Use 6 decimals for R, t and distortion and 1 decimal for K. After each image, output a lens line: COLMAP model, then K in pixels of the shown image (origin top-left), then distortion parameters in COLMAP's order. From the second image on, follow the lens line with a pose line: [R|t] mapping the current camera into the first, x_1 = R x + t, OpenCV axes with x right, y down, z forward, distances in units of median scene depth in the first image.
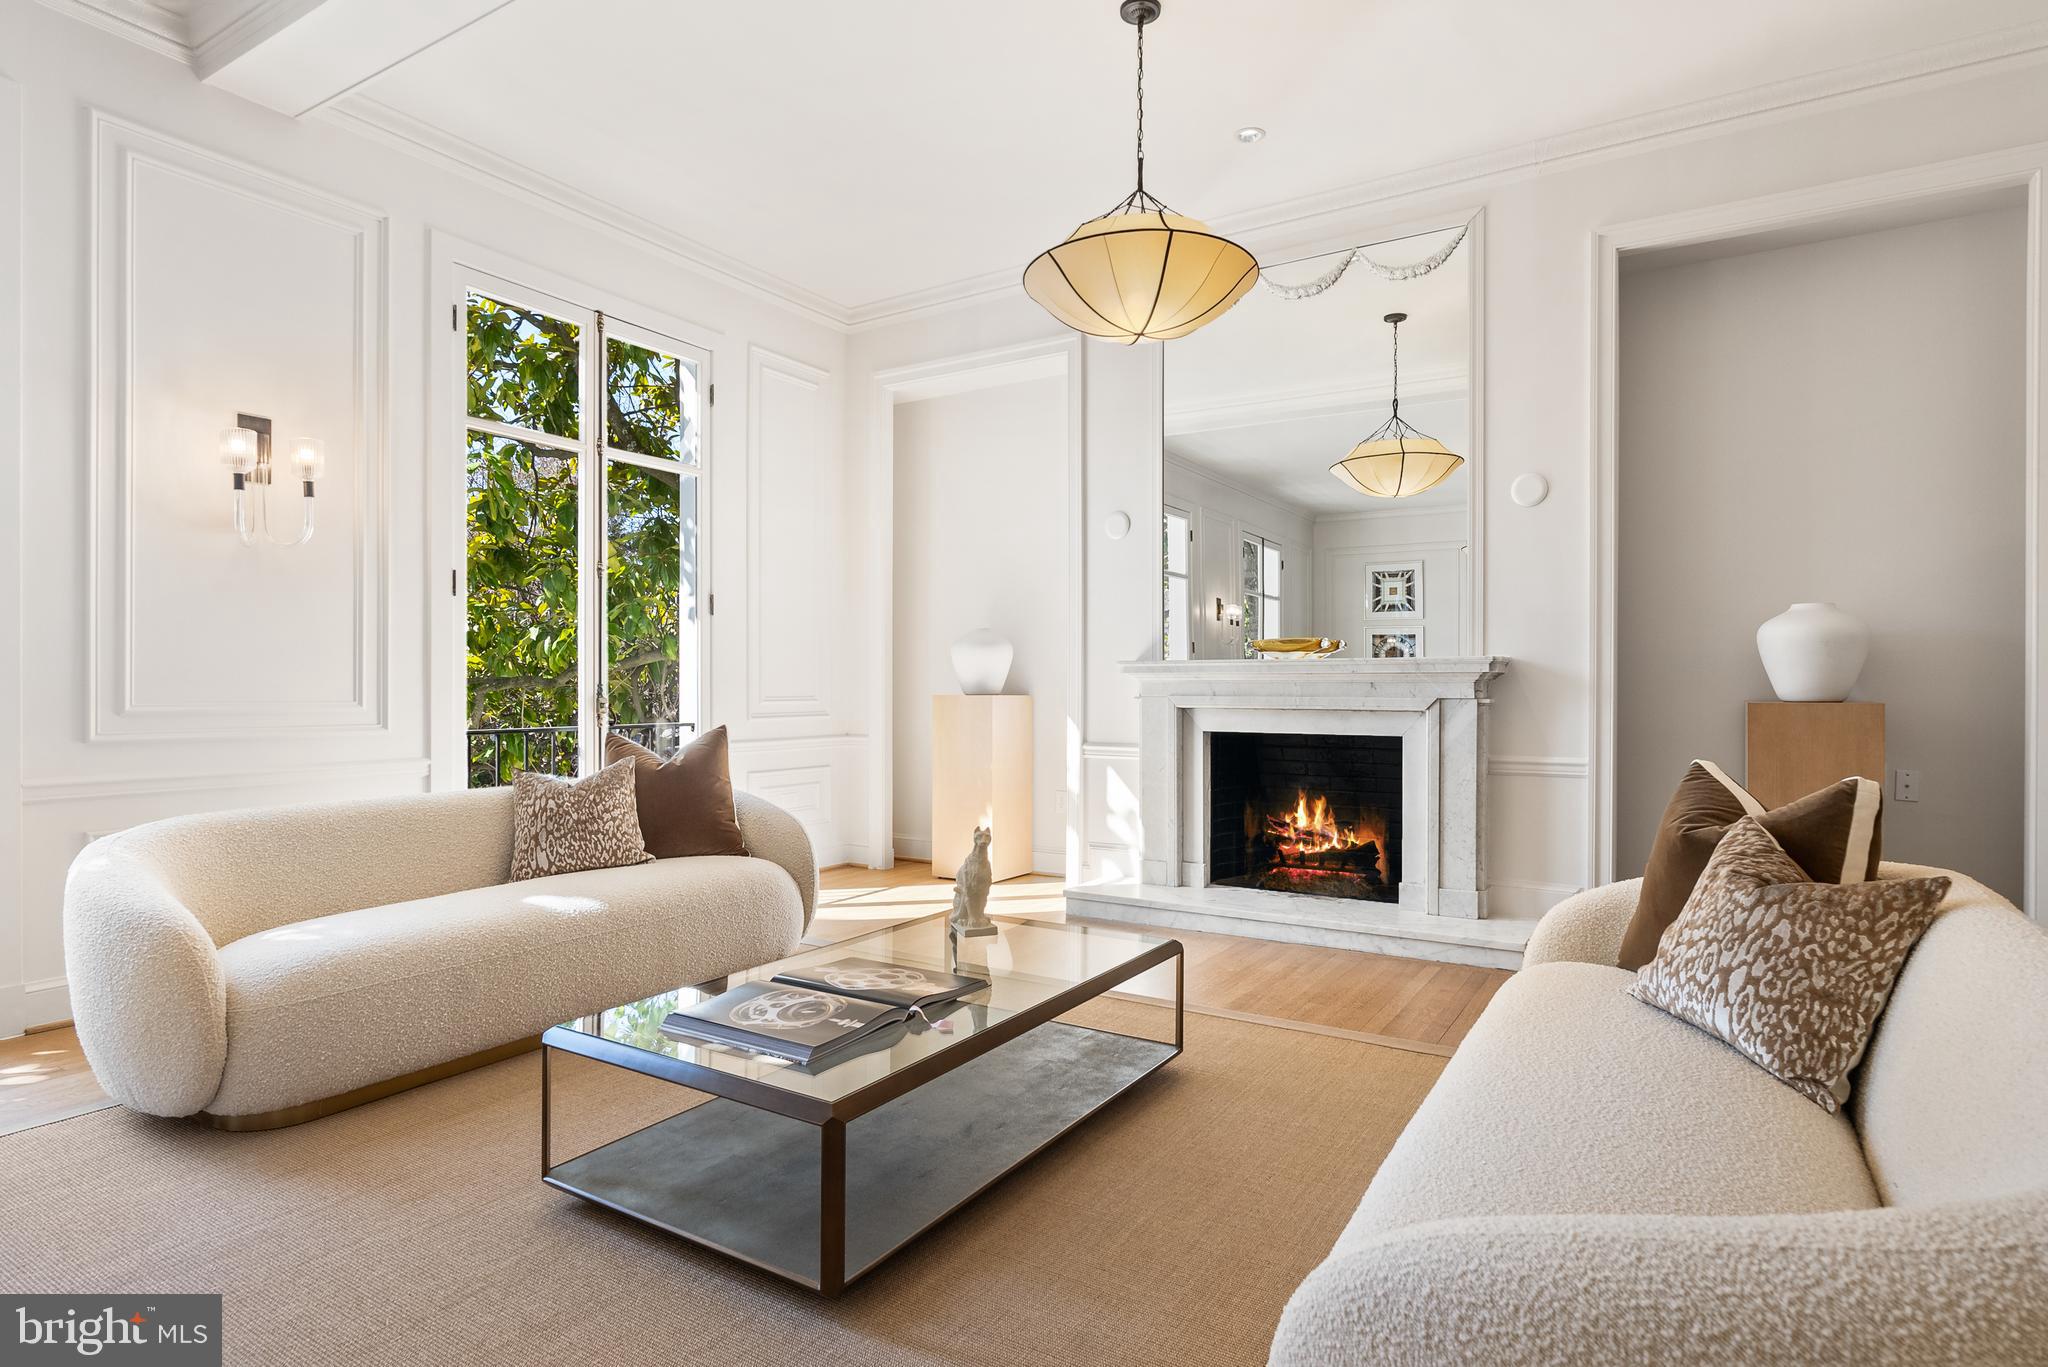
lens RADIAL K [[1101.6, 0, 1005.8], [0, 1101.6, 680.2], [0, 0, 1]] dist [-0.001418, 0.000793]
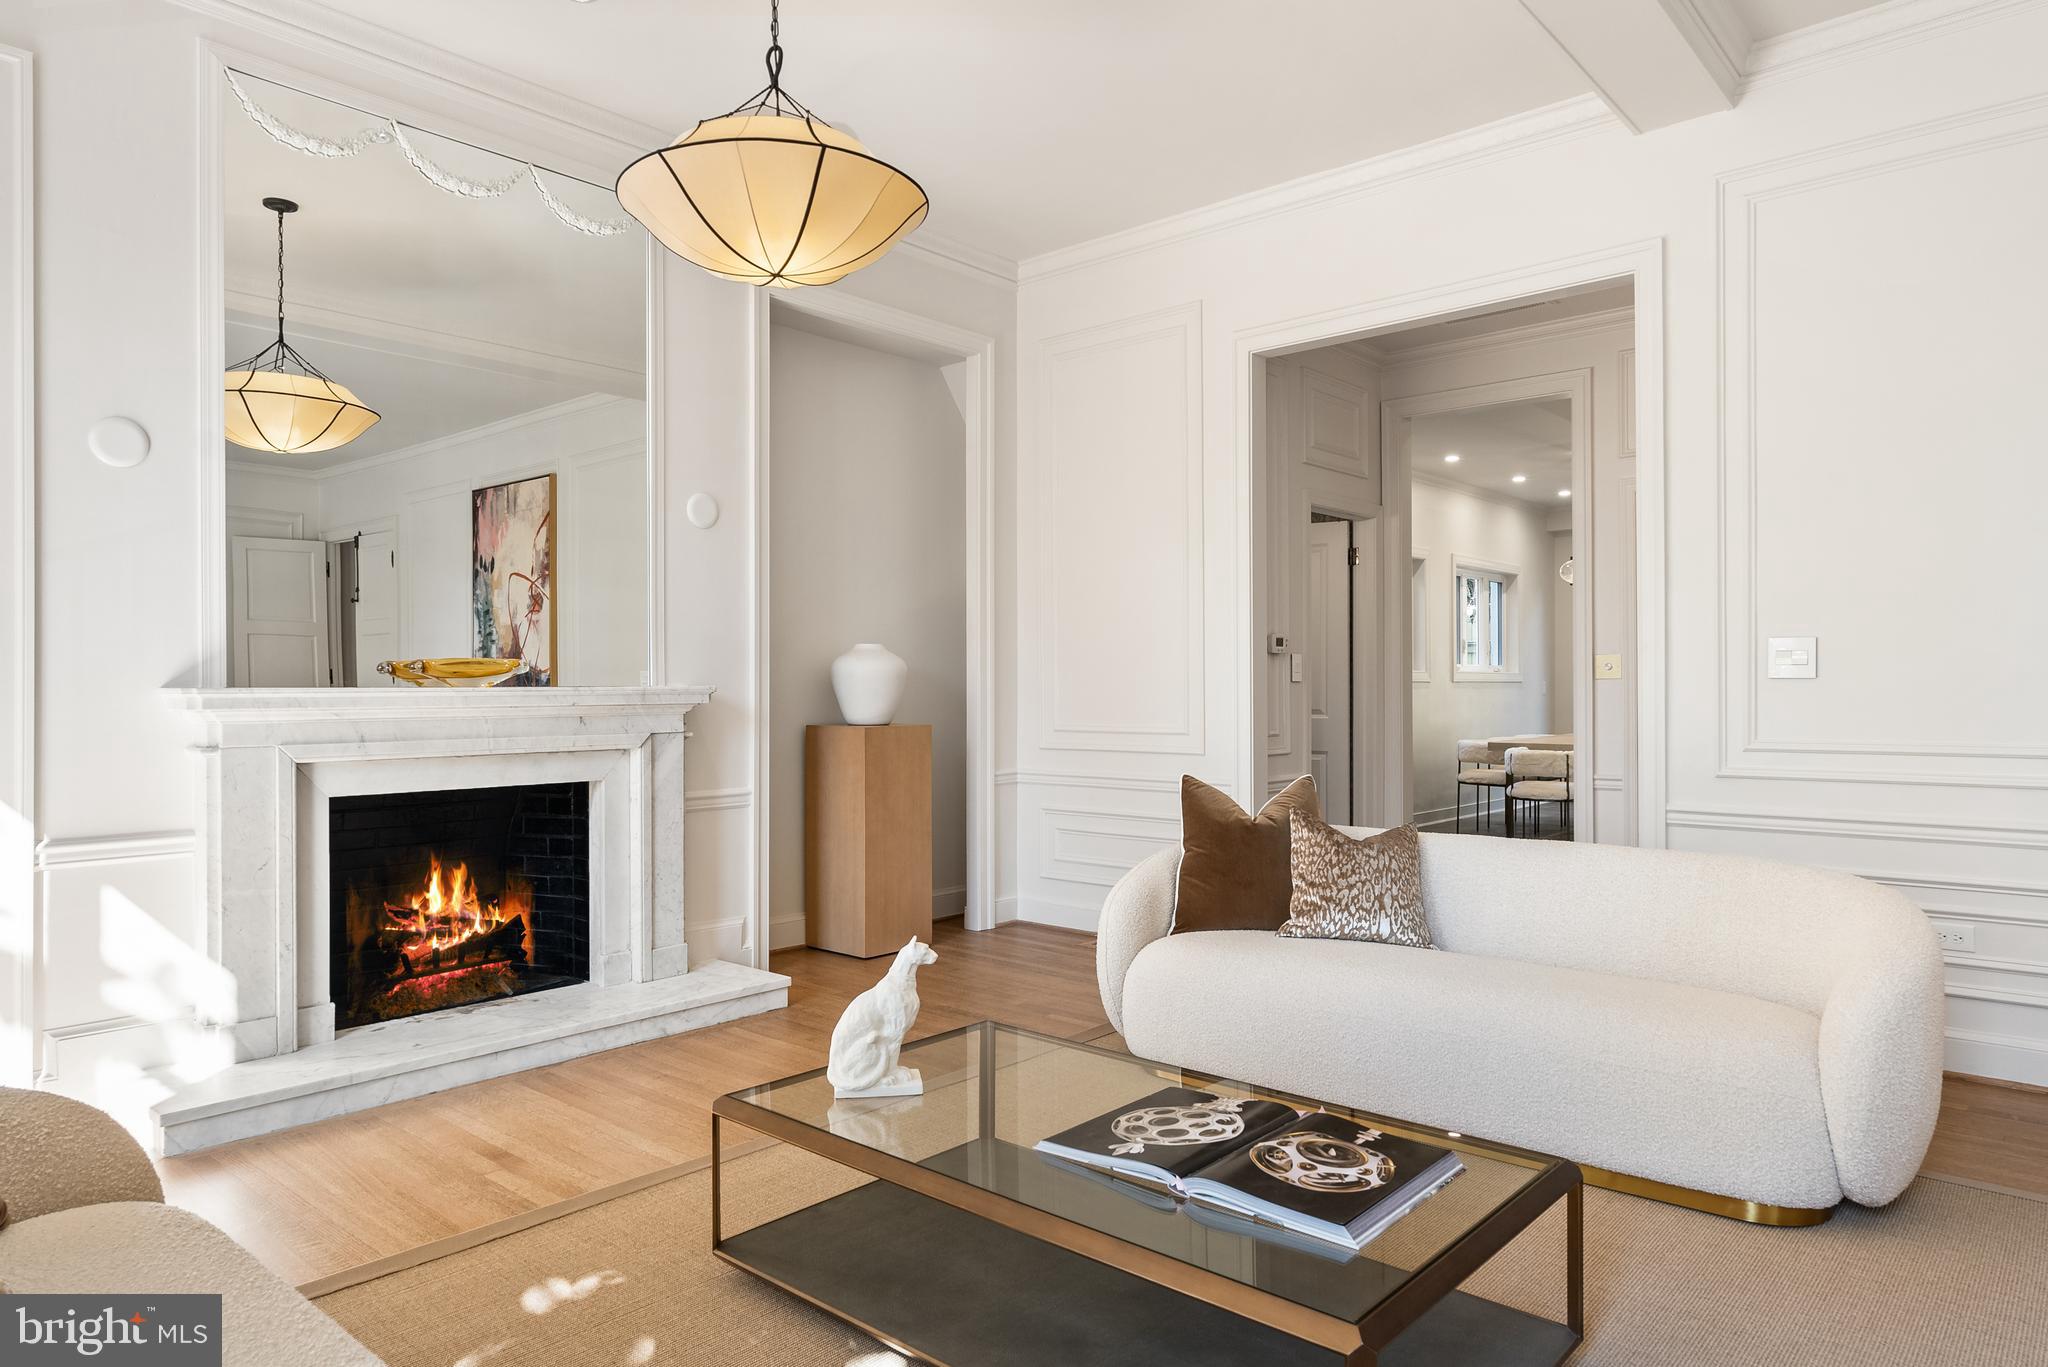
lens RADIAL K [[1284.8, 0, 1032.8], [0, 1284.8, 690.3], [0, 0, 1]] dist [-0.003459, 0.002179]
pose [[0.146079, -0.005542, 0.989257, -0.530656], [-0.001751, 0.999981, 0.005860, -0.022277], [-0.989271, -0.002588, 0.146067, 0.496107]]
